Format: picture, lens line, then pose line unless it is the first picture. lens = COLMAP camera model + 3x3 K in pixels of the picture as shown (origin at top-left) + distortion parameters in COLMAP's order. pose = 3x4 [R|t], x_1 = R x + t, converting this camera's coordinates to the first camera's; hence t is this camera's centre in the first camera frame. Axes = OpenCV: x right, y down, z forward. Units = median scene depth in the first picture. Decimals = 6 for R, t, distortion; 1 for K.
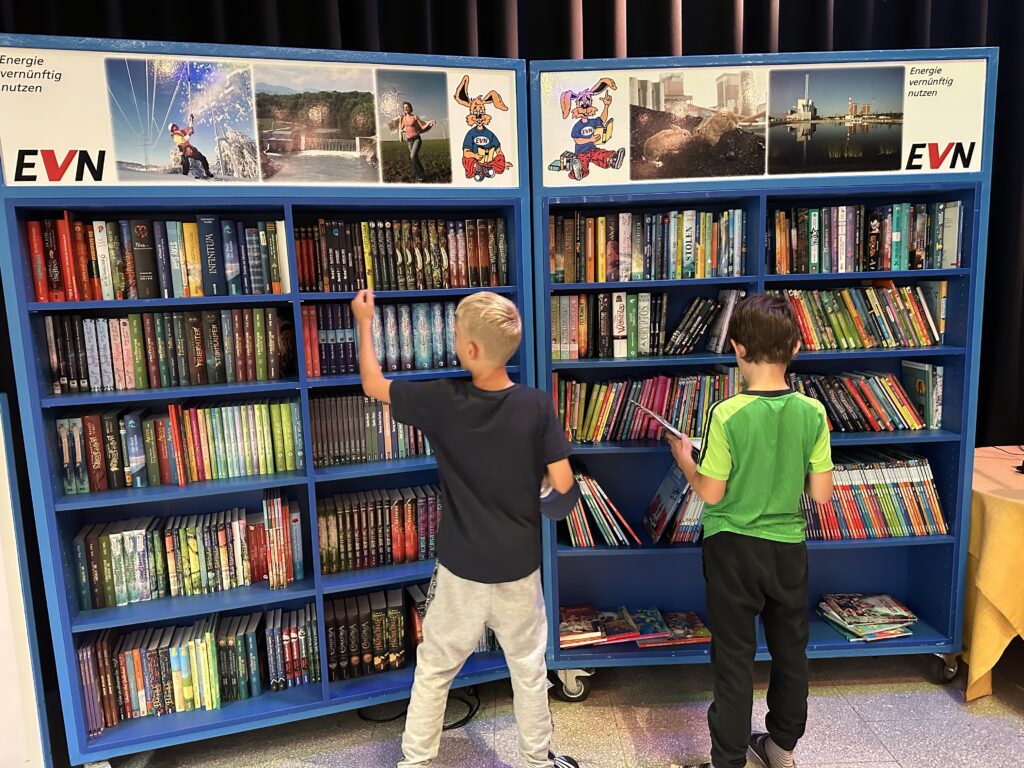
lens RADIAL K [[723.3, 0, 512.0], [0, 723.3, 384.0], [0, 0, 1]] dist [0.051286, -0.087062]
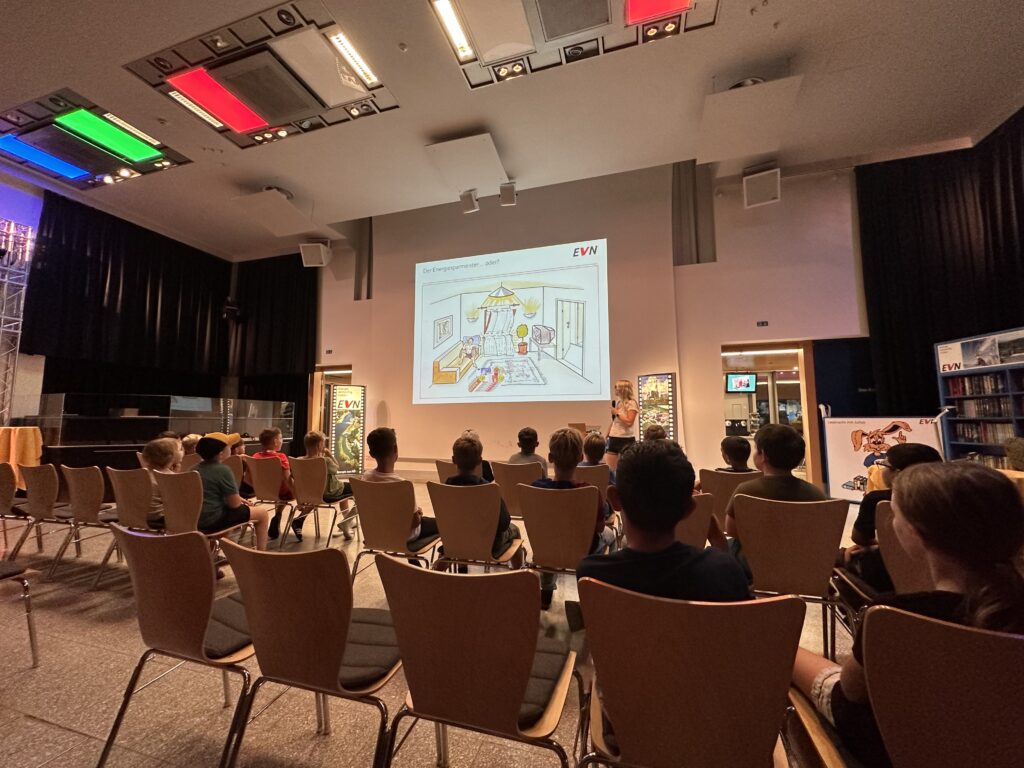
lens RADIAL K [[415.2, 0, 507.1], [0, 415.2, 380.5], [0, 0, 1]] dist [-0.001909, -0.000268]
pose [[-0.326370, -0.059211, -0.943386, 2.356277], [-0.125442, 0.991922, -0.018860, 0.162747], [0.936881, 0.112185, -0.331161, -0.658577]]
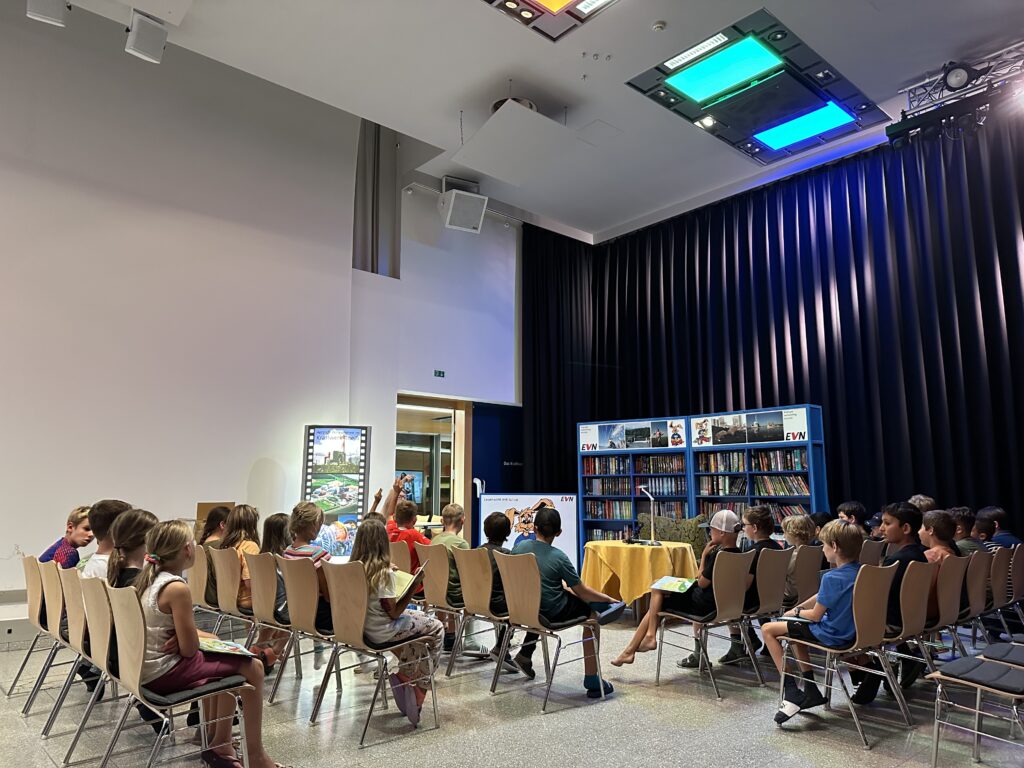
lens RADIAL K [[723.3, 0, 512.0], [0, 723.3, 384.0], [0, 0, 1]] dist [0.051286, -0.087062]
pose [[0.653139, -0.083058, -0.752669, 2.322438], [-0.133192, 0.965869, -0.222164, 0.376046], [0.745432, 0.245354, 0.619784, -2.132833]]
